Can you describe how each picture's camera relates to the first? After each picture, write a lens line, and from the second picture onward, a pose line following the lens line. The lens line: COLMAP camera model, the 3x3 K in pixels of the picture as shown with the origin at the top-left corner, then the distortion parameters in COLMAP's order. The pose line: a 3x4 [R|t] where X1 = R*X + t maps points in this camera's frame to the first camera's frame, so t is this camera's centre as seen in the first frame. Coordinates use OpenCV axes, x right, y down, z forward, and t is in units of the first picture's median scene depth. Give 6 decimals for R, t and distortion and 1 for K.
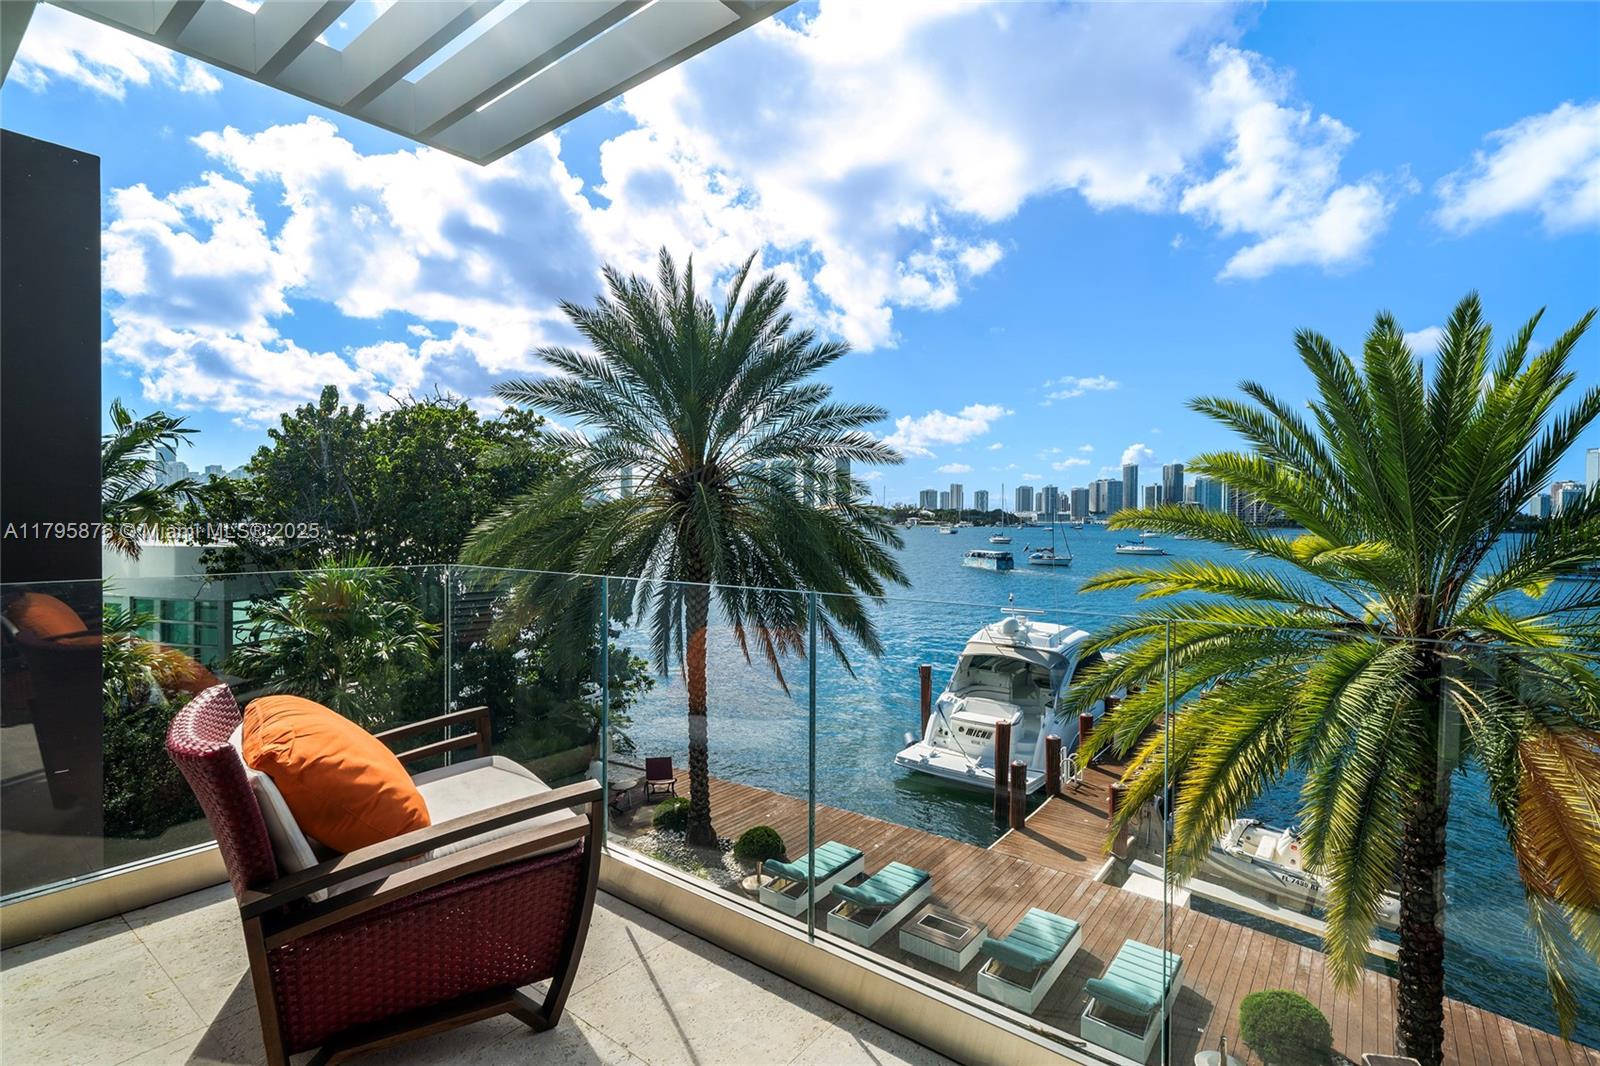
lens RADIAL K [[747.4, 0, 789.2], [0, 747.4, 521.3], [0, 0, 1]] dist [-0.003088, 0.000423]
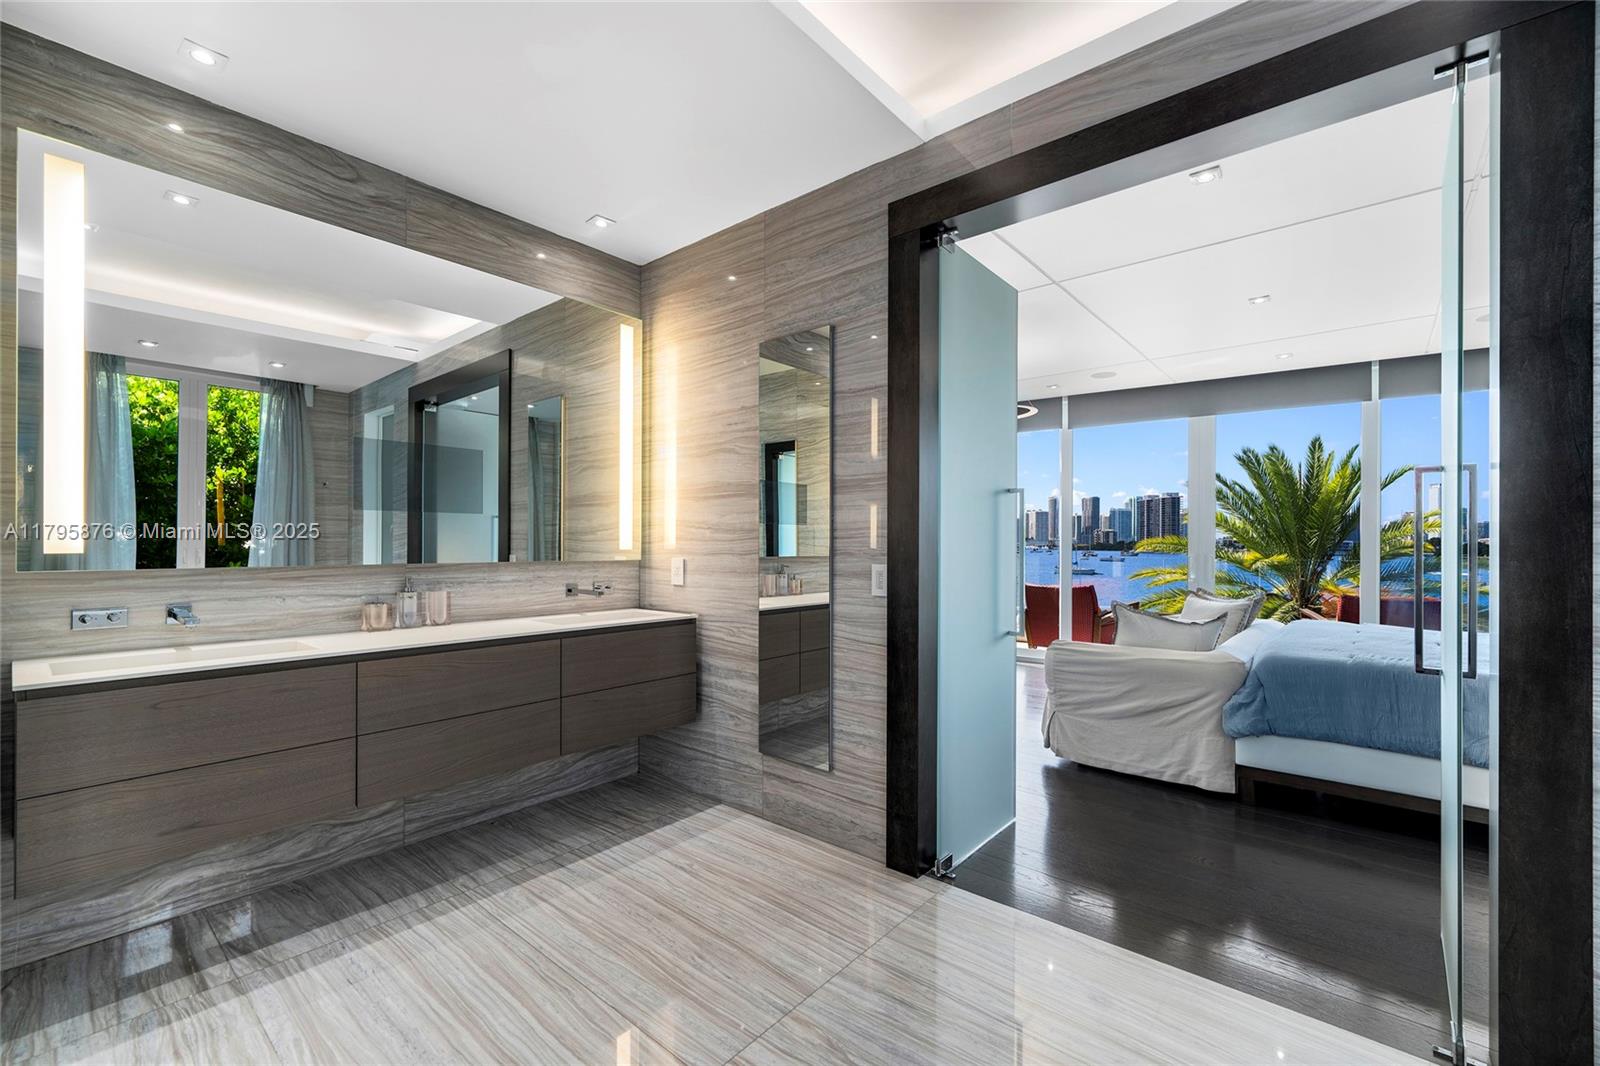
lens RADIAL K [[682.1, 0, 797.1], [0, 682.1, 538.5], [0, 0, 1]] dist [0.010179, 0.000063]
pose [[0.997255, -0.005189, 0.073865, -0.380486], [0.006289, 0.999873, -0.014670, 0.003820], [-0.073779, 0.015094, 0.997160, -0.439965]]
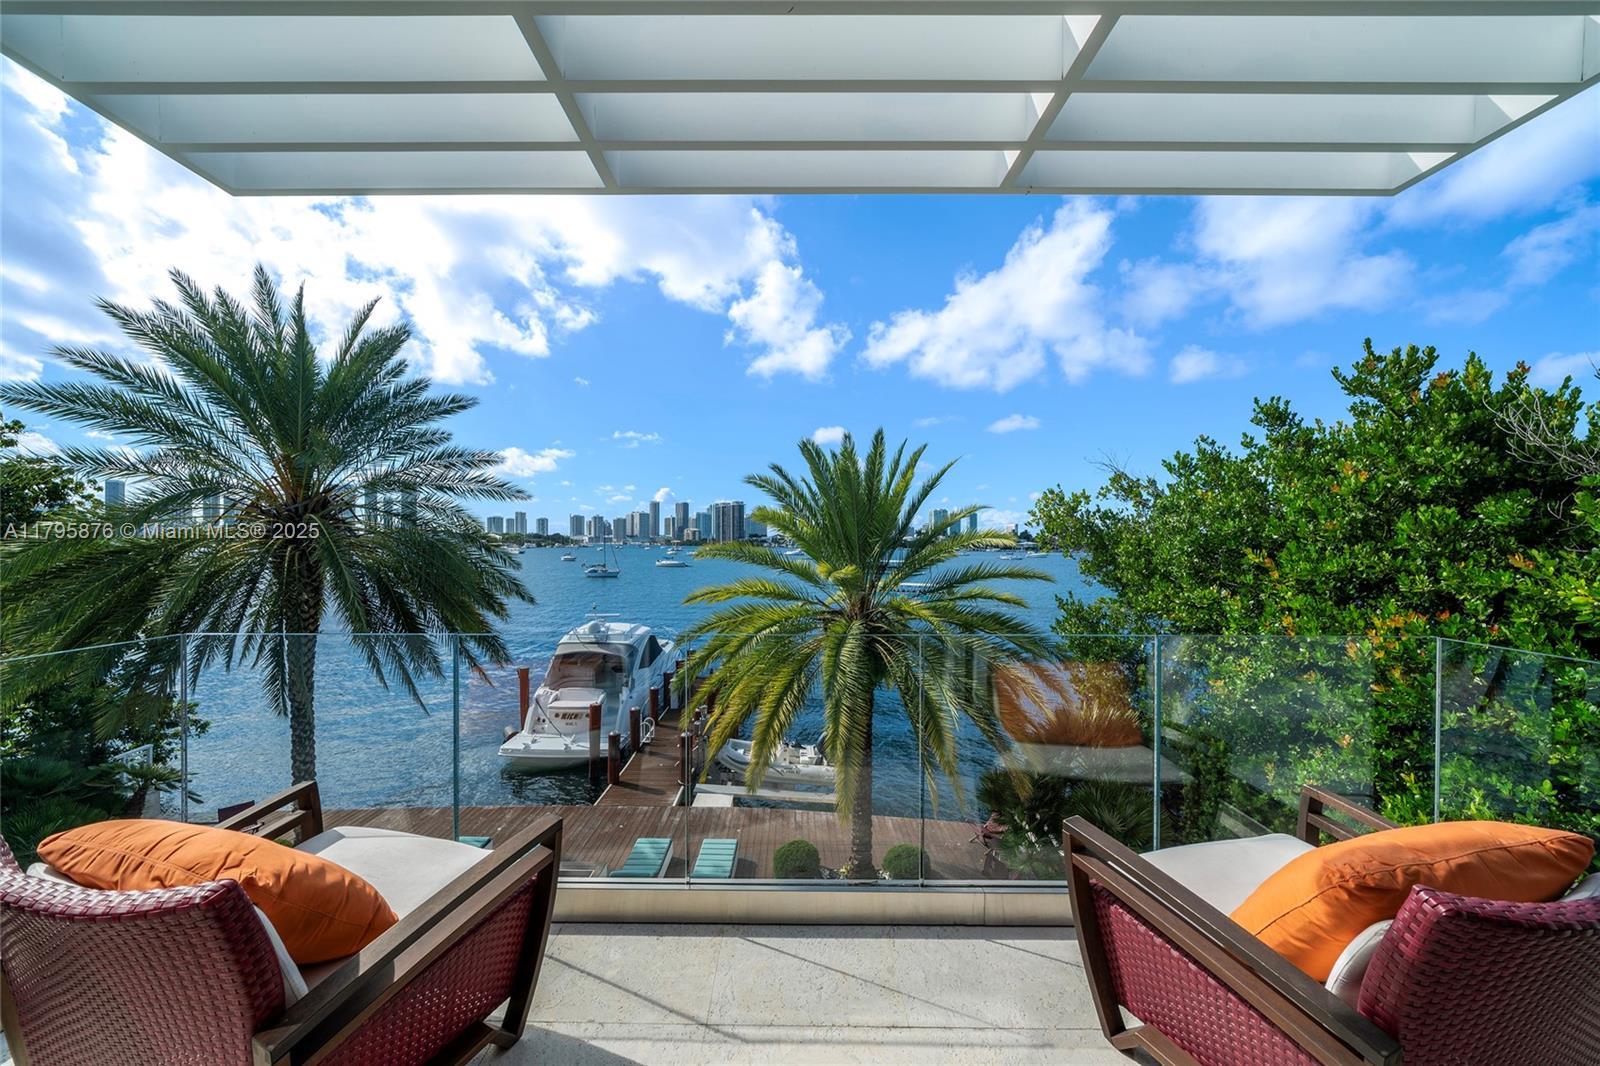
lens RADIAL K [[577.6, 0, 785.5], [0, 577.6, 533.4], [0, 0, 1]] dist [-0.003120, -0.000049]
pose [[0.793410, 0.007082, 0.608646, -0.077928], [0.002372, 0.999889, -0.014726, -0.012769], [-0.608683, 0.013128, 0.793305, 0.005237]]
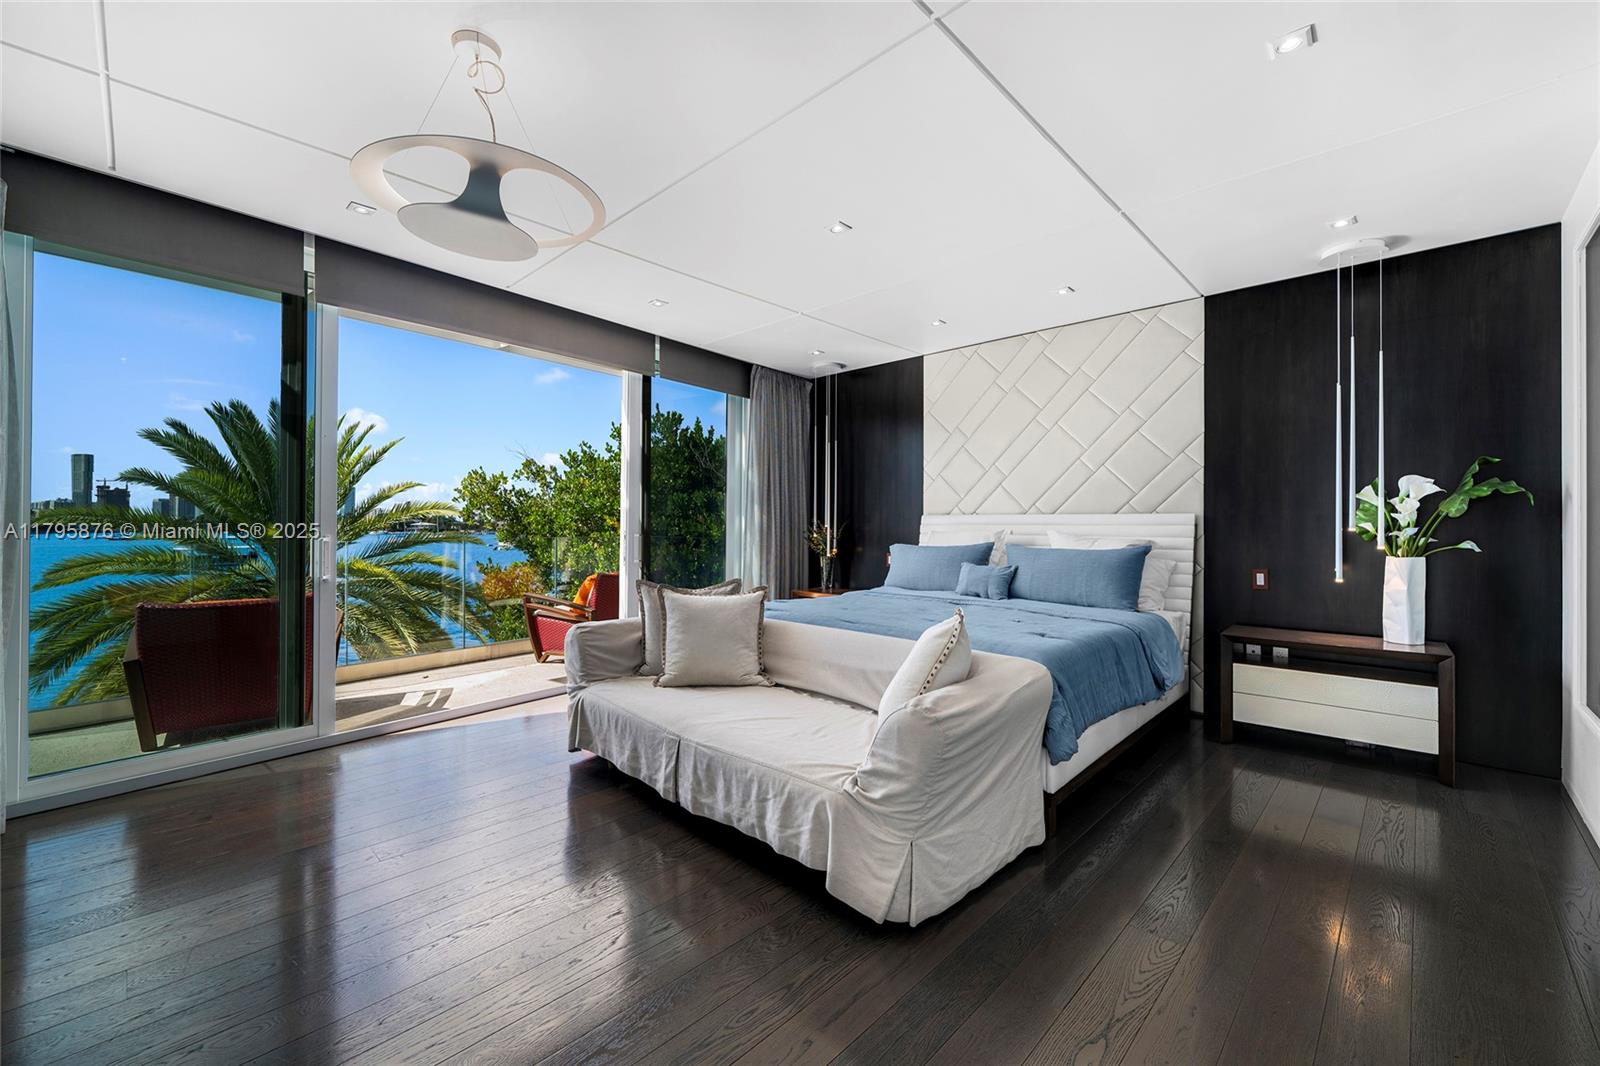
lens RADIAL K [[636.7, 0, 803.7], [0, 636.7, 523.2], [0, 0, 1]] dist [0.000572, 0.000010]
pose [[-0.024229, -0.005694, 0.999690, -0.383913], [0.008291, 0.999948, 0.005897, 0.002414], [-0.999672, 0.008432, -0.024180, -0.106611]]
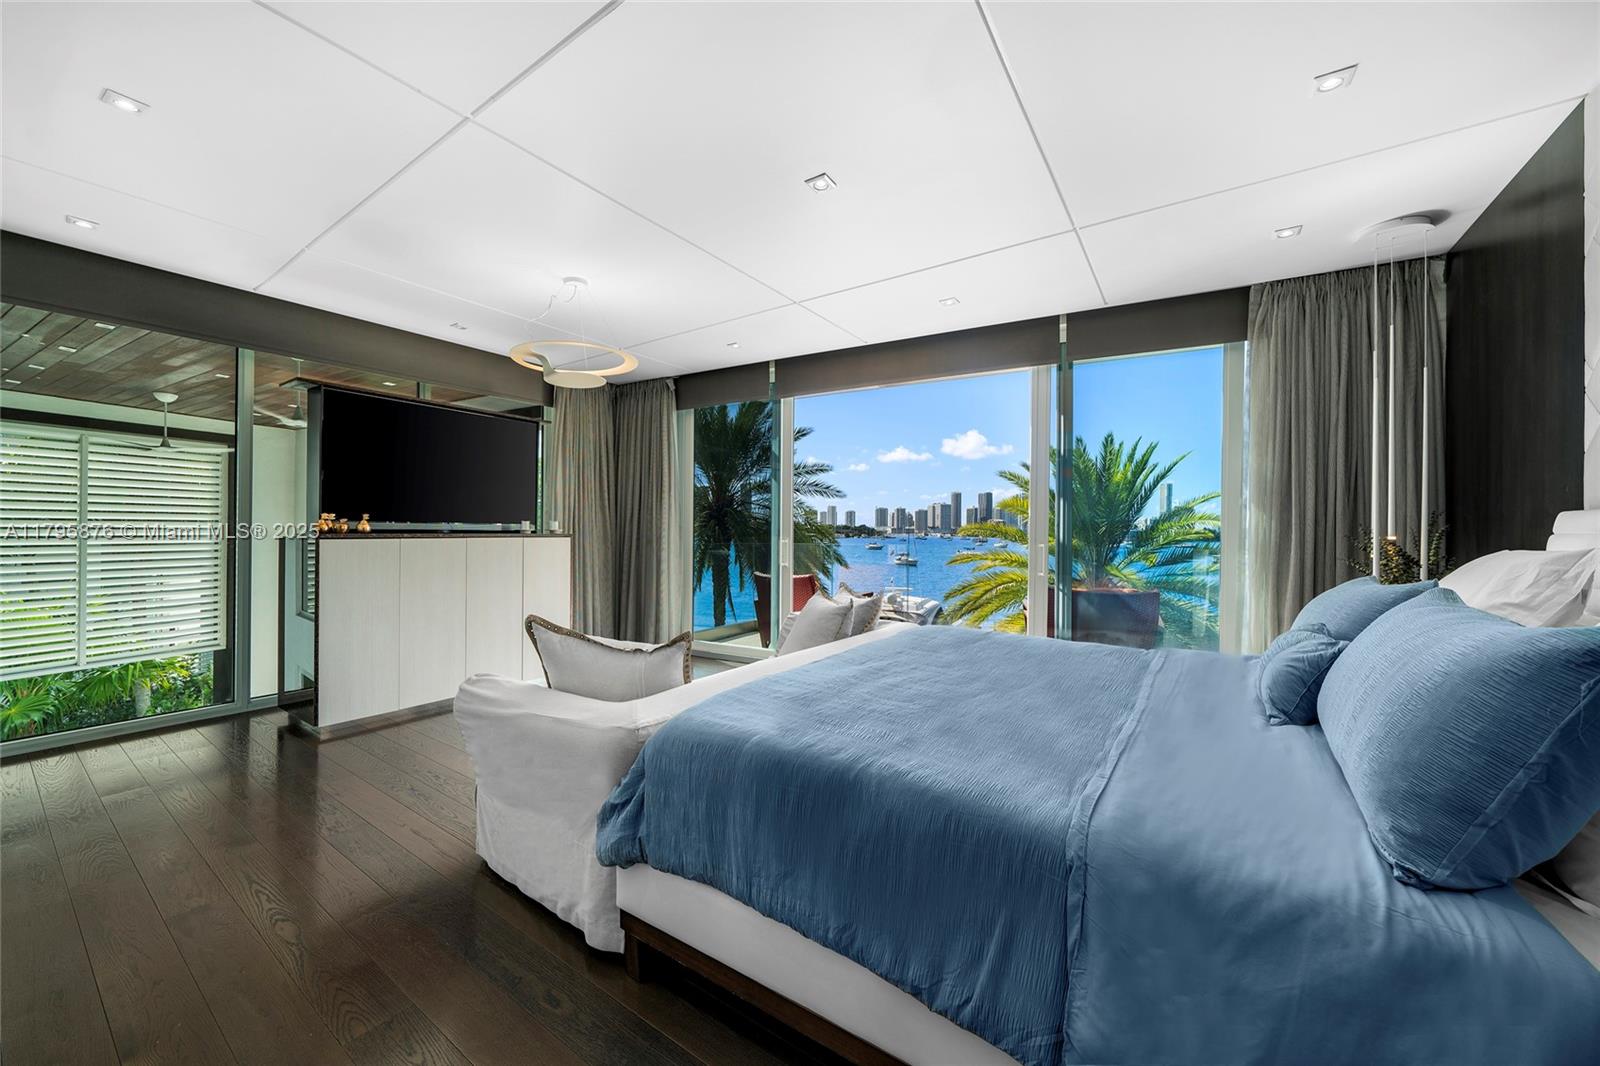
lens RADIAL K [[593.1, 0, 803.9], [0, 593.1, 528.0], [0, 0, 1]] dist [0.000193, 0.000098]
pose [[0.984224, 0.001201, 0.176921, -0.173802], [0.000711, 0.999942, -0.010742, 0.006255], [-0.176924, 0.010699, 0.984166, -0.321806]]
